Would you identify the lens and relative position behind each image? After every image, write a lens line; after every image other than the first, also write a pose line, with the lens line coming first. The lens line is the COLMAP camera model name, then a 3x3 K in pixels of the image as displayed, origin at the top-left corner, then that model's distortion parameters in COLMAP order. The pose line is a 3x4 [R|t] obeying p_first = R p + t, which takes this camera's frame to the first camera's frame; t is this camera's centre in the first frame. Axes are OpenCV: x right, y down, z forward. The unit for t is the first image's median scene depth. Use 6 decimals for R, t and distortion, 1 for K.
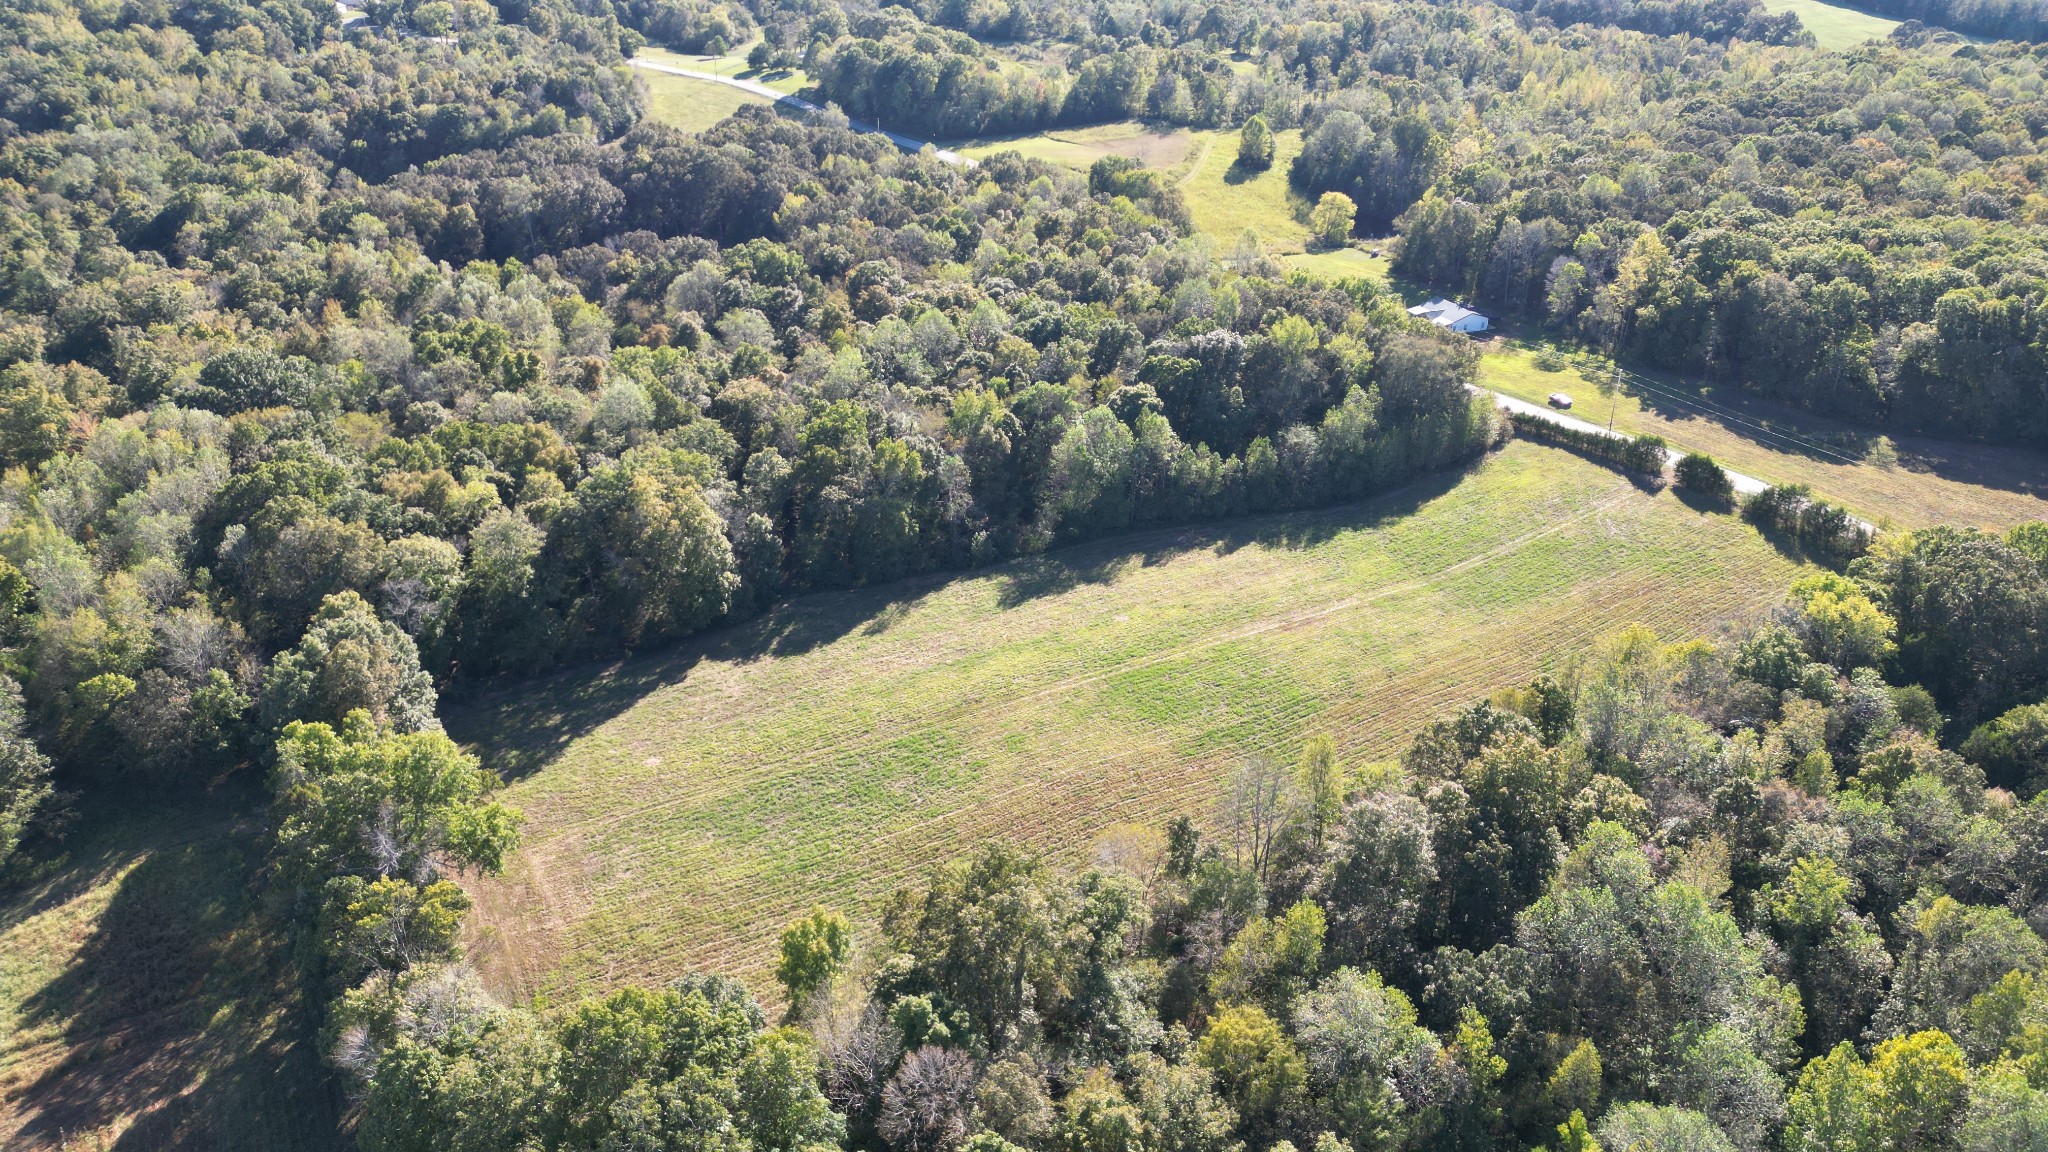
lens RADIAL K [[1418.3, 0, 1022.2], [0, 1418.3, 567.2], [0, 0, 1]] dist [0.064160, -0.050980]
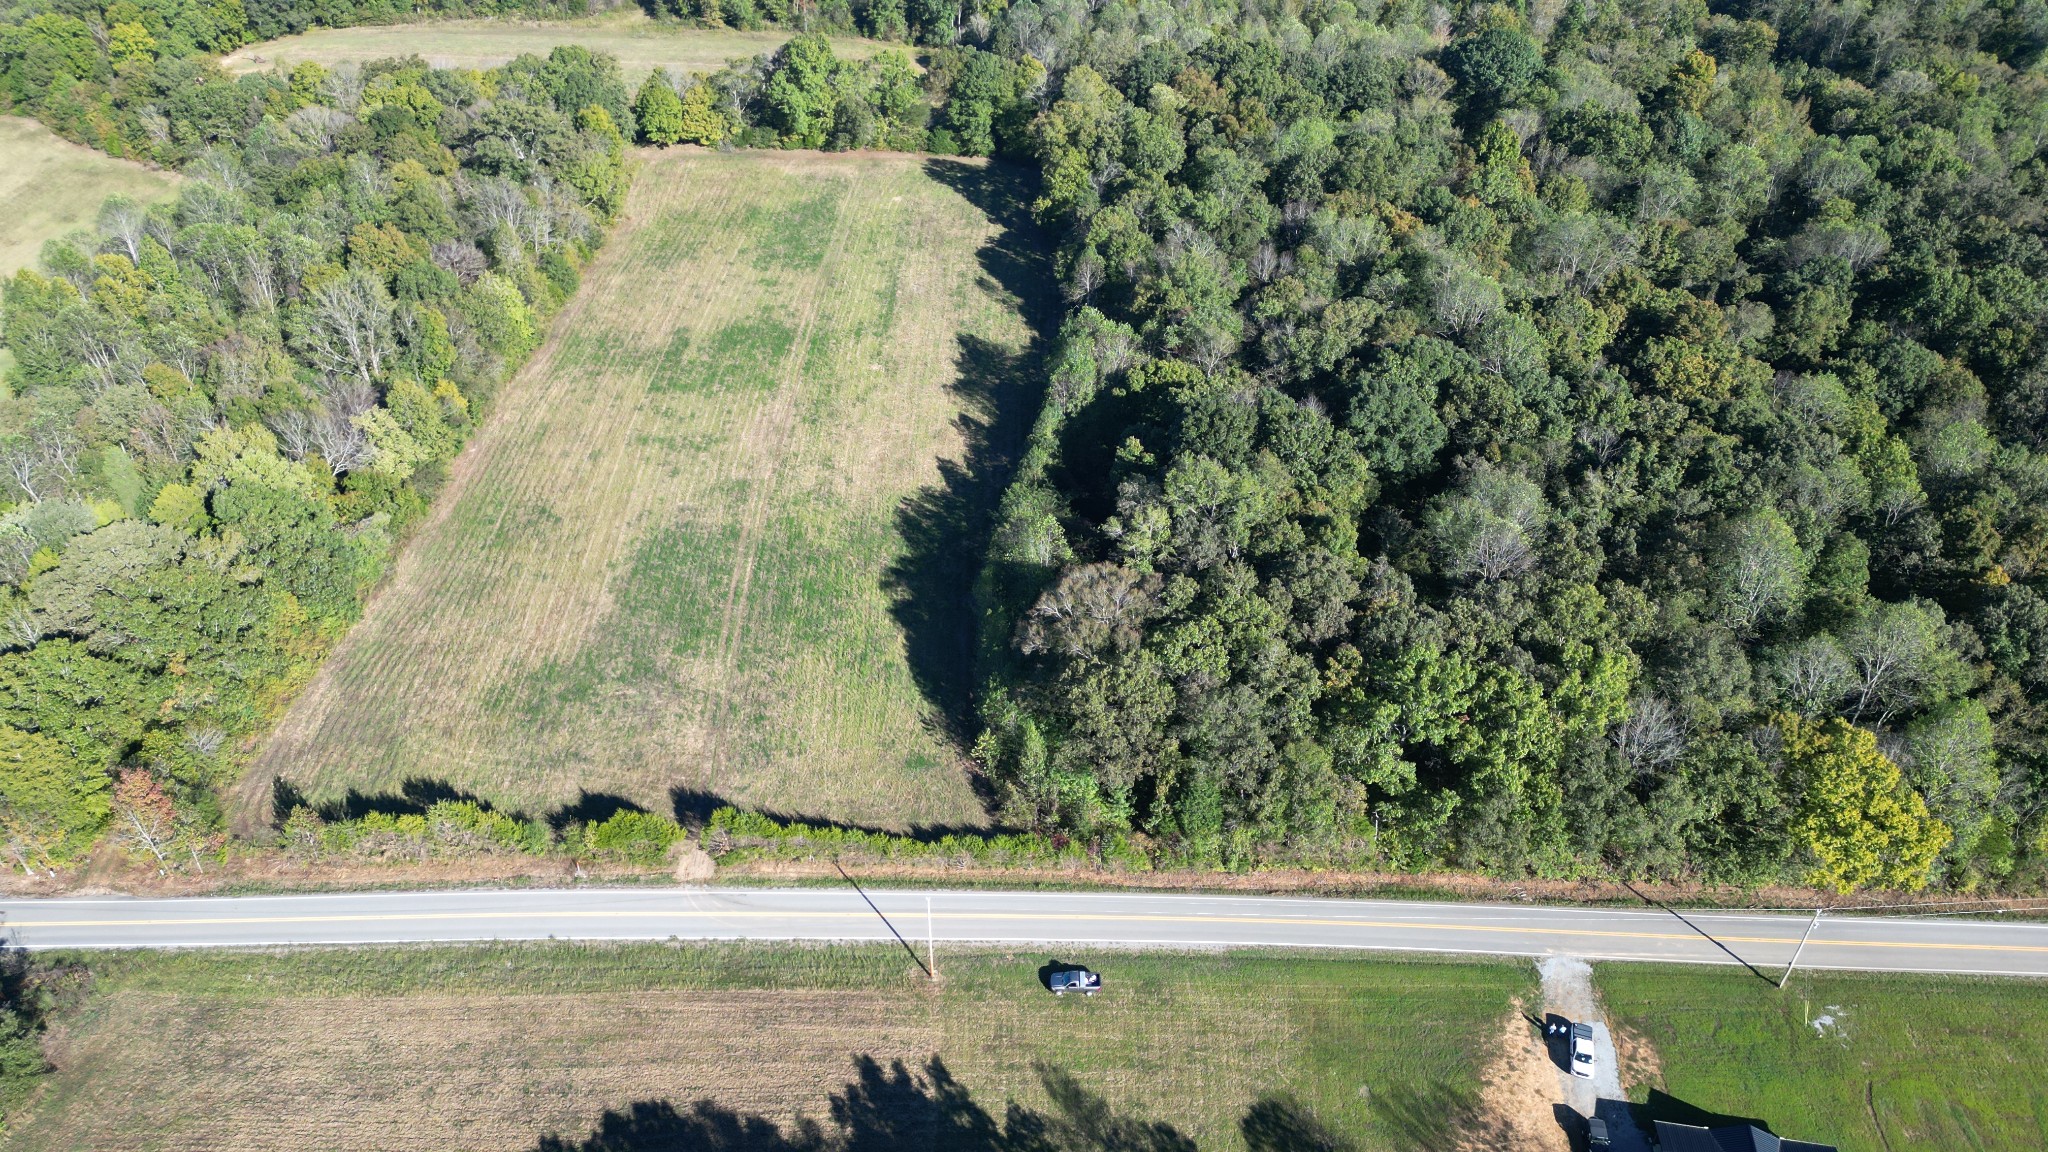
lens RADIAL K [[1418.3, 0, 1017.2], [0, 1418.3, 581.3], [0, 0, 1]] dist [0.064160, -0.050980]
pose [[-0.493678, 0.521984, -0.695568, 0.751848], [-0.397634, 0.575836, 0.714353, -0.602520], [0.773414, 0.629242, -0.076720, 1.112052]]
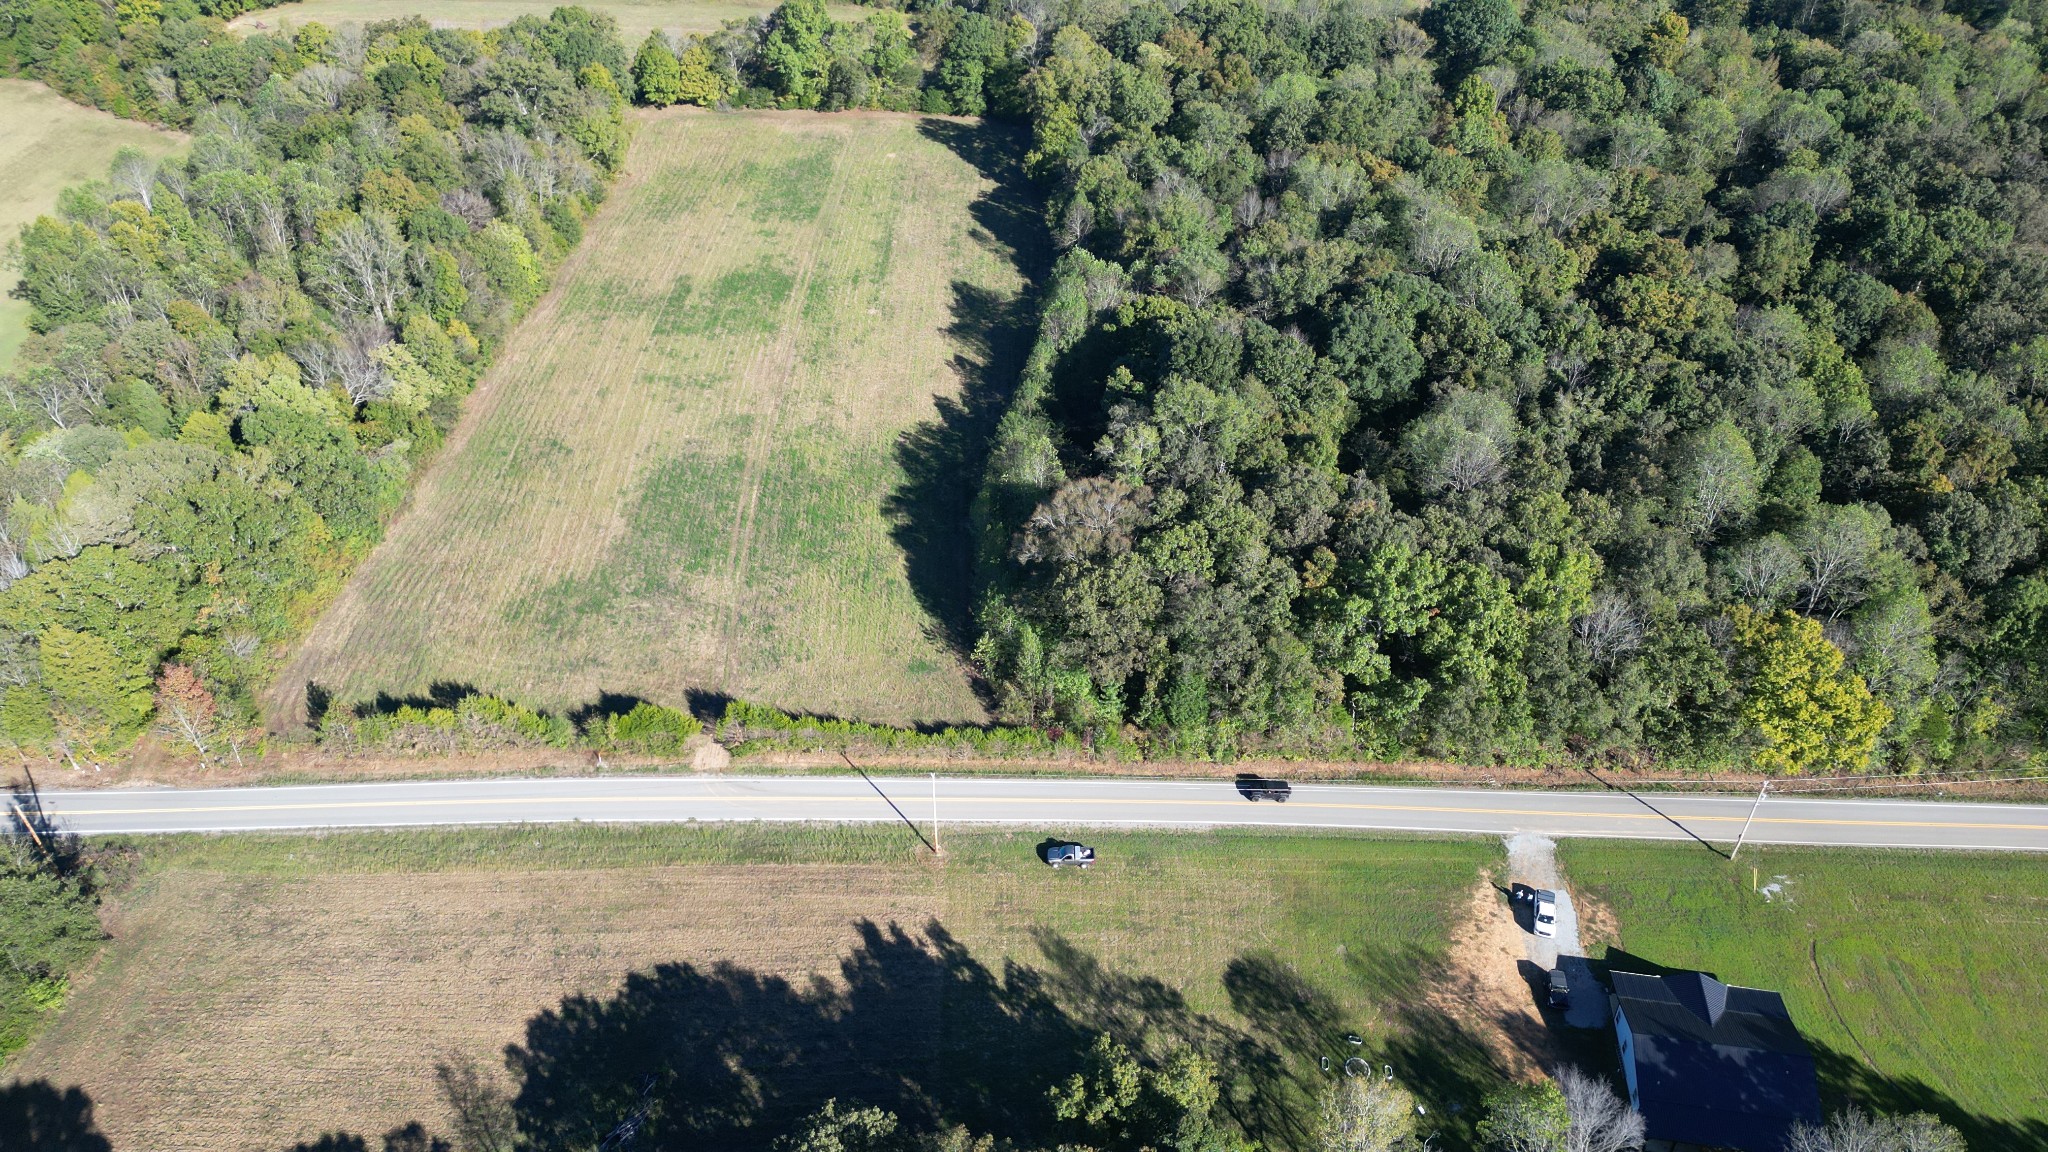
lens RADIAL K [[1418.3, 0, 1017.1], [0, 1418.3, 581.2], [0, 0, 1]] dist [0.064160, -0.050980]
pose [[-0.486207, 0.528724, -0.695739, 0.795220], [-0.400510, 0.572799, 0.715187, -0.603187], [0.776656, 0.626380, -0.066740, 1.134938]]
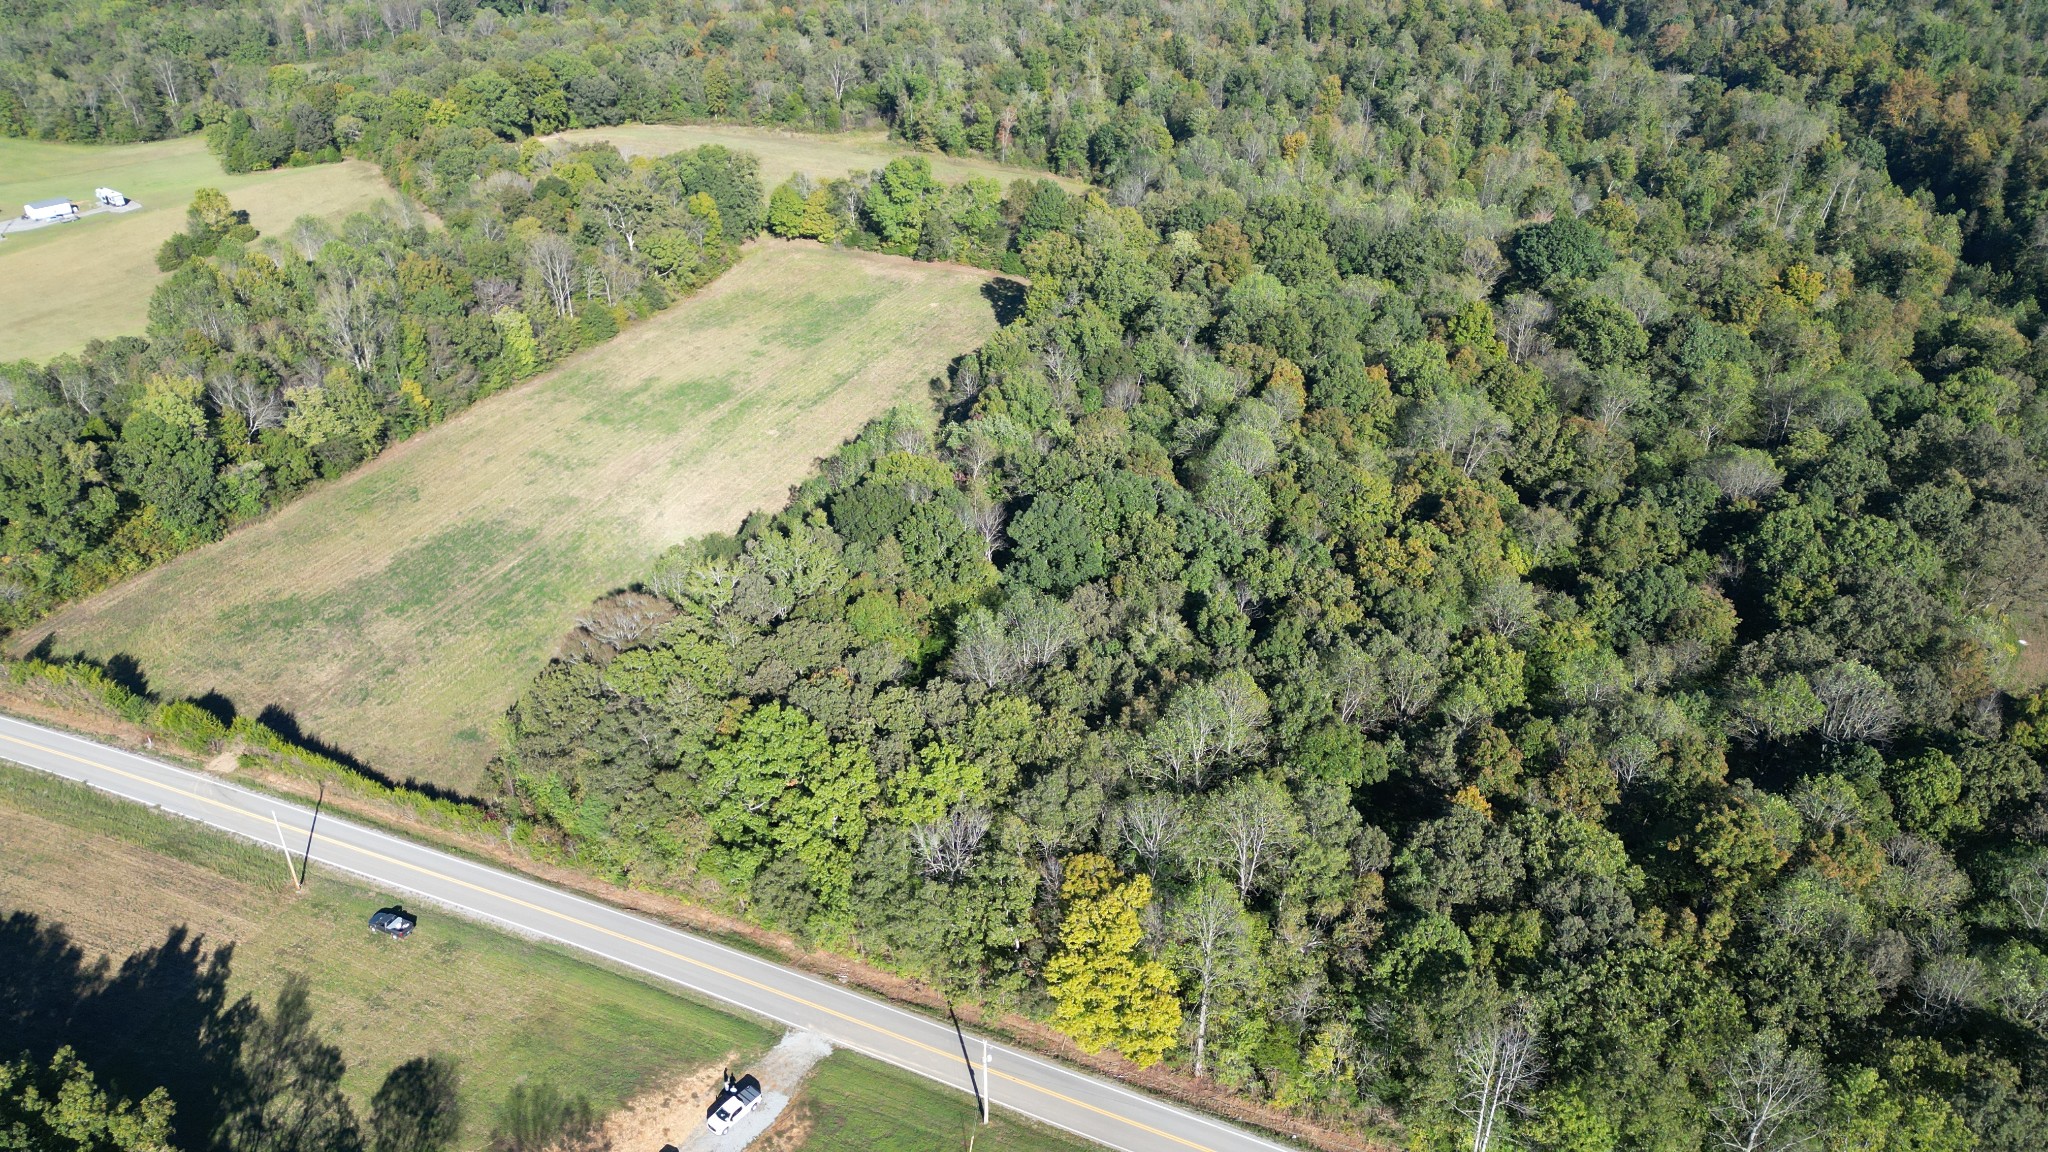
lens RADIAL K [[1418.3, 0, 1026.2], [0, 1418.3, 572.4], [0, 0, 1]] dist [0.064160, -0.050980]
pose [[-0.781012, 0.321857, -0.535189, 0.513325], [-0.282778, 0.581829, 0.762569, -0.765595], [0.556827, 0.746915, -0.363402, 1.441390]]
